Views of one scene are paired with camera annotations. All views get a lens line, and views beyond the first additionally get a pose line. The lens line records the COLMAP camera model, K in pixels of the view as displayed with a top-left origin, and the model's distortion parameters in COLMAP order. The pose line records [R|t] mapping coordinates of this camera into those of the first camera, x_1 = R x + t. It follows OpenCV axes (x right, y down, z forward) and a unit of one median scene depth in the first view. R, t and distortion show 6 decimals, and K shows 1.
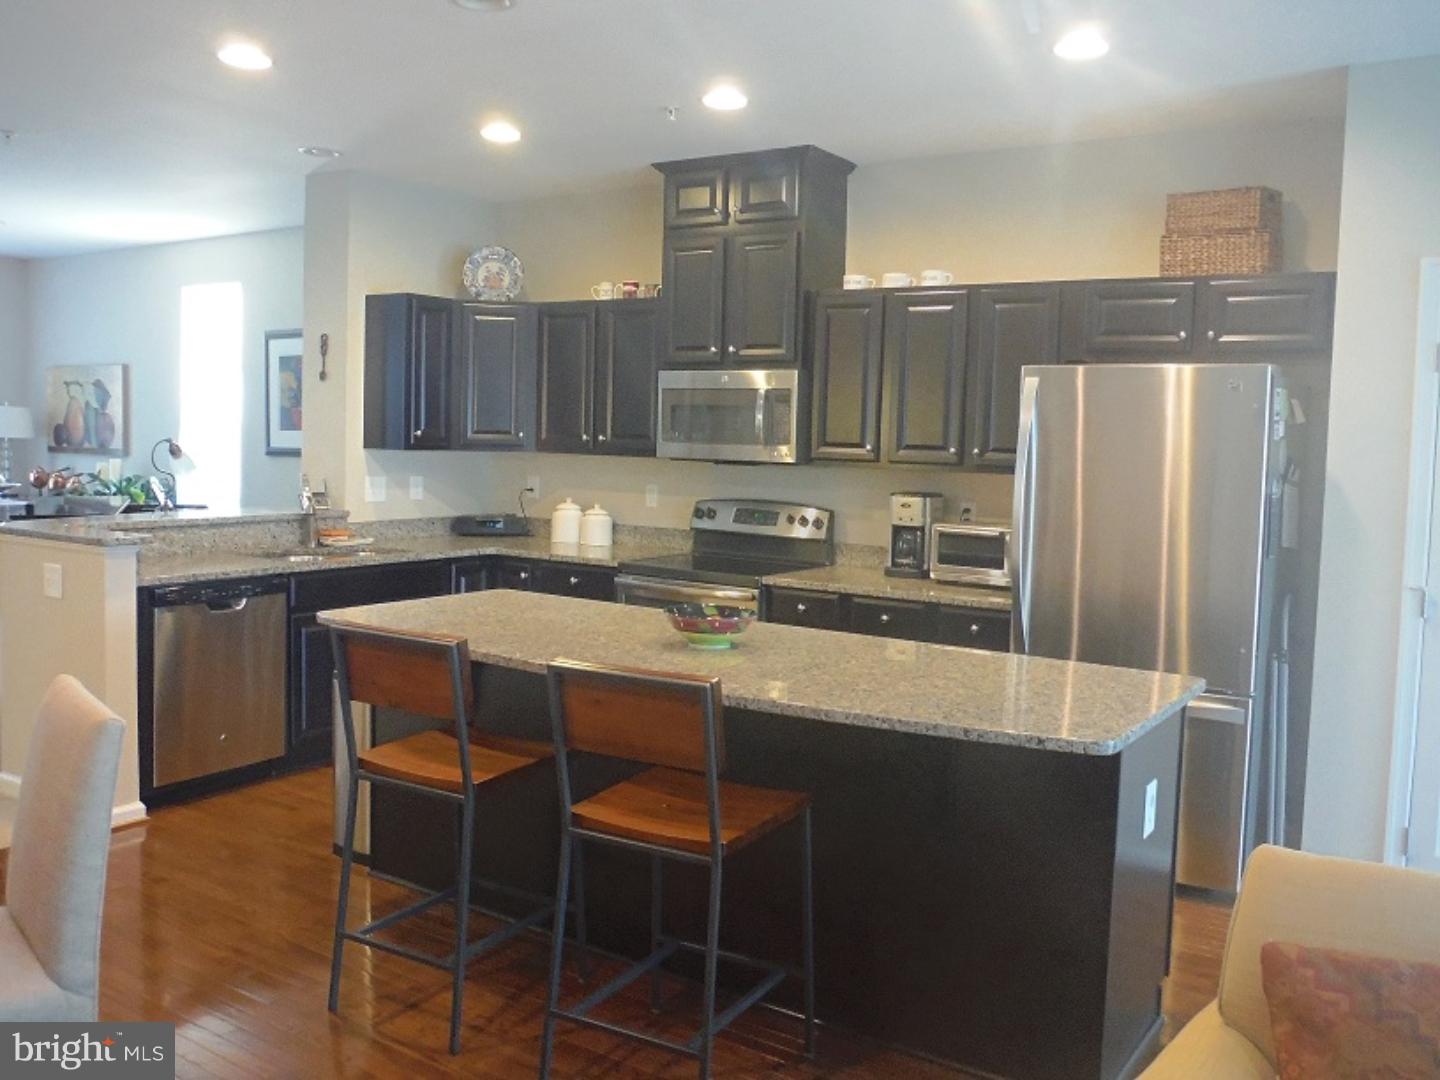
lens RADIAL K [[1203.9, 0, 720.0], [0, 1203.9, 540.0], [0, 0, 1]] dist [-0.060943, 0.006356]
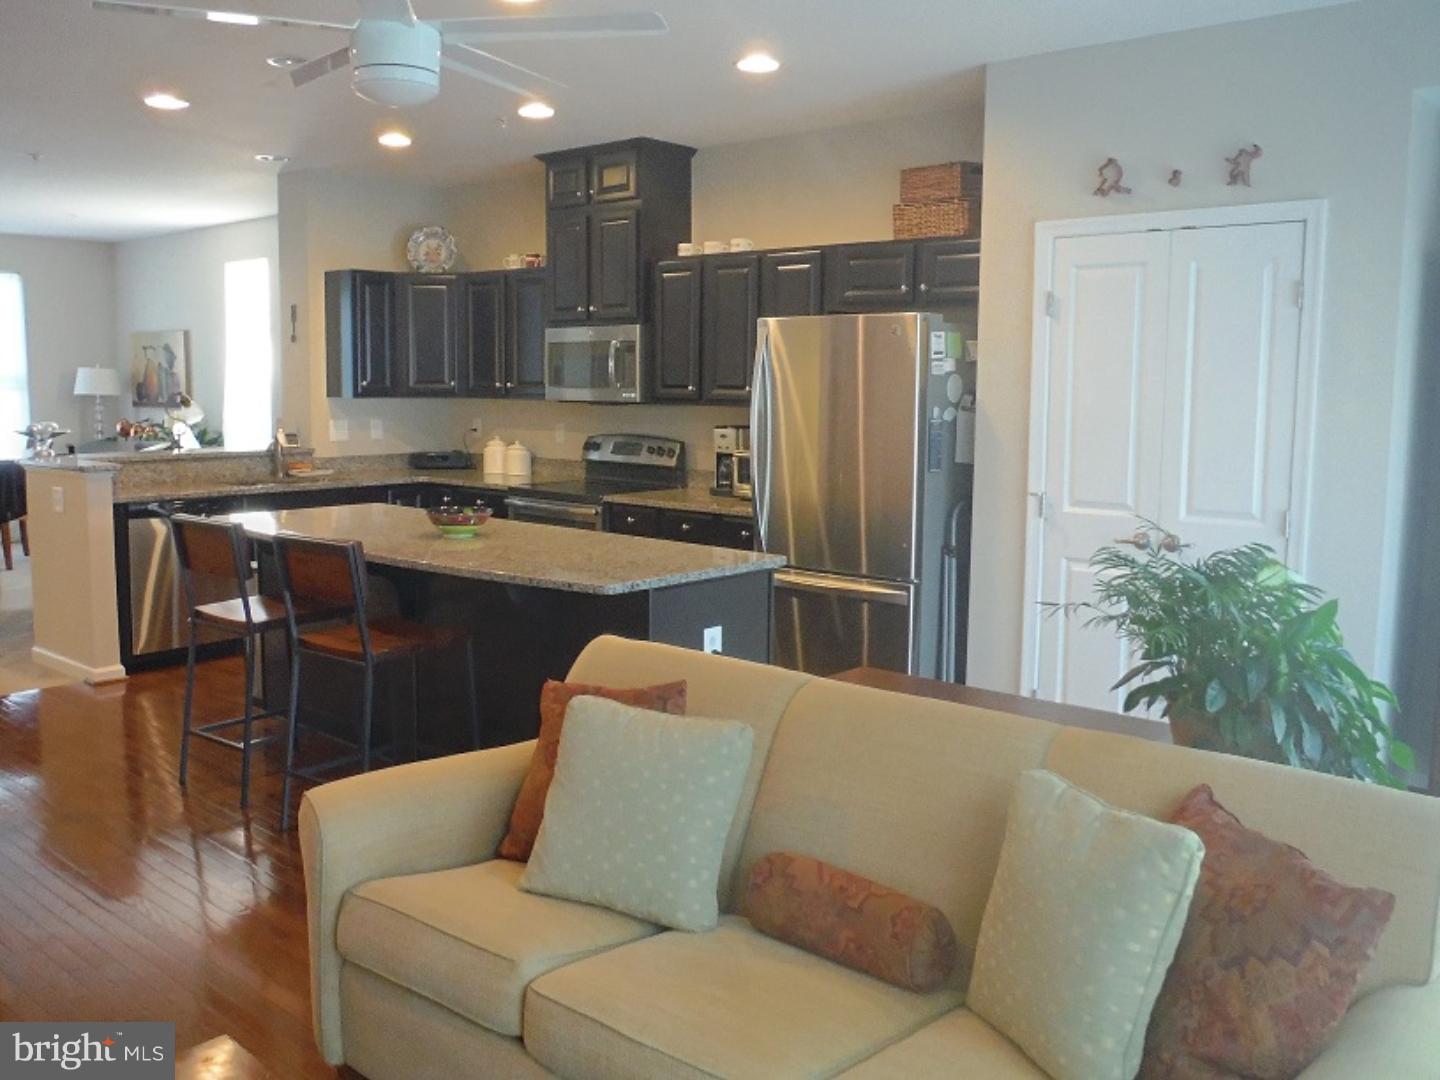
lens RADIAL K [[1226.7, 0, 720.0], [0, 1226.7, 540.0], [0, 0, 1]] dist [-0.064645, 0.002023]
pose [[0.990706, 0.000118, -0.136023, 0.285577], [0.005180, 0.999241, 0.038597, 0.024923], [0.135924, -0.038942, 0.989954, -0.195061]]
